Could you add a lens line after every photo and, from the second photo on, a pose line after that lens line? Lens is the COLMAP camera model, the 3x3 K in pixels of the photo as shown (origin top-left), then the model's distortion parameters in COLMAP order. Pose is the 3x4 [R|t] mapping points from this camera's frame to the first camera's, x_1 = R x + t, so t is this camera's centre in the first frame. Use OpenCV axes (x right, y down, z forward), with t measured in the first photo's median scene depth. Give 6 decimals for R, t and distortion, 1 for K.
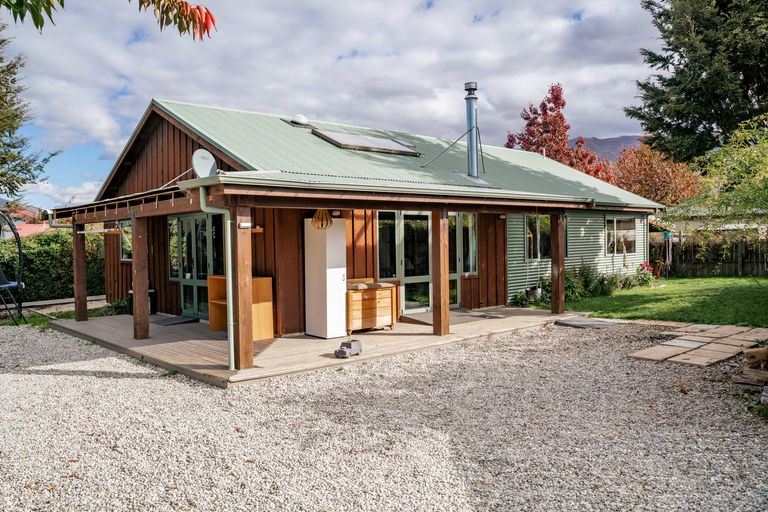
lens RADIAL K [[613.2, 0, 384.2], [0, 613.2, 255.3], [0, 0, 1]] dist [-0.054023, 0.032991]
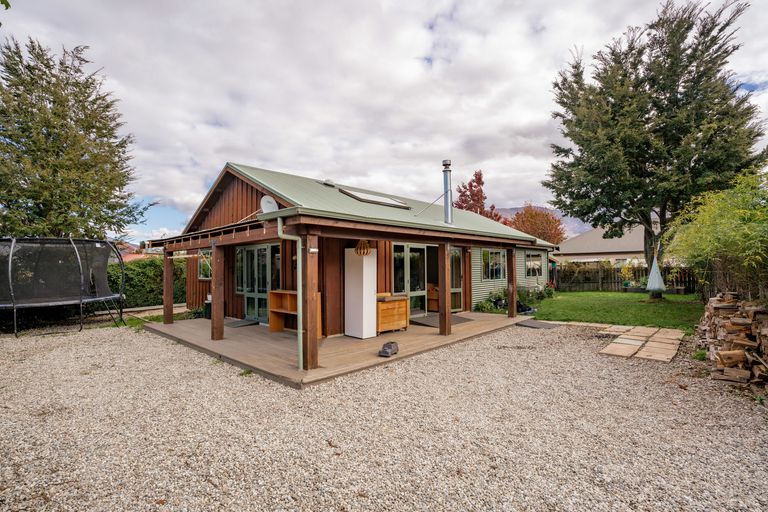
lens RADIAL K [[371.1, 0, 389.4], [0, 371.1, 257.7], [0, 0, 1]] dist [-0.027915, 0.004325]
pose [[0.996821, 0.010510, 0.078982, -0.076372], [-0.006412, 0.998628, -0.051963, 0.002086], [-0.079419, 0.051291, 0.995521, 0.141566]]
